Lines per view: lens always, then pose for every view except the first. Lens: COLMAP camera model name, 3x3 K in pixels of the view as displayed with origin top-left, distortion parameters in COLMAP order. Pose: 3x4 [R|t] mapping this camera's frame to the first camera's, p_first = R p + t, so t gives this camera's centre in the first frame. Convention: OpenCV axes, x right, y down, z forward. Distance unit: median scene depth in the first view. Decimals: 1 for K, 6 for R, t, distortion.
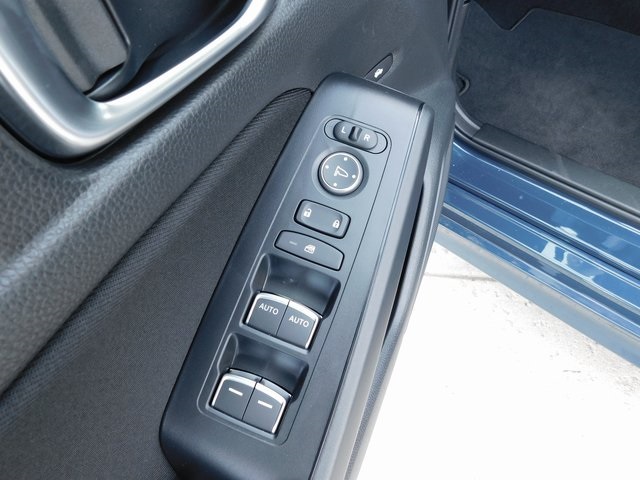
lens RADIAL K [[423.2, 0, 323.3], [0, 423.2, 237.9], [0, 0, 1]] dist [-0.063885, 0.048903]
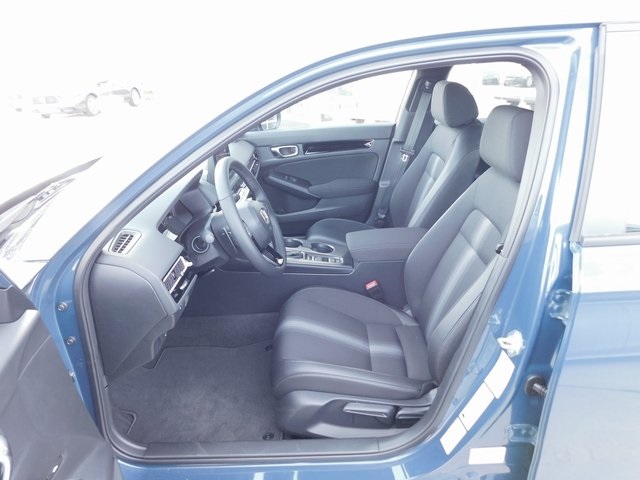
lens RADIAL K [[423.2, 0, 323.3], [0, 423.2, 237.9], [0, 0, 1]] dist [-0.063885, 0.048903]
pose [[0.739807, -0.149711, 0.655952, -0.021342], [0.518087, 0.748779, -0.413420, 0.105730], [-0.429269, 0.645691, 0.631515, -0.624416]]
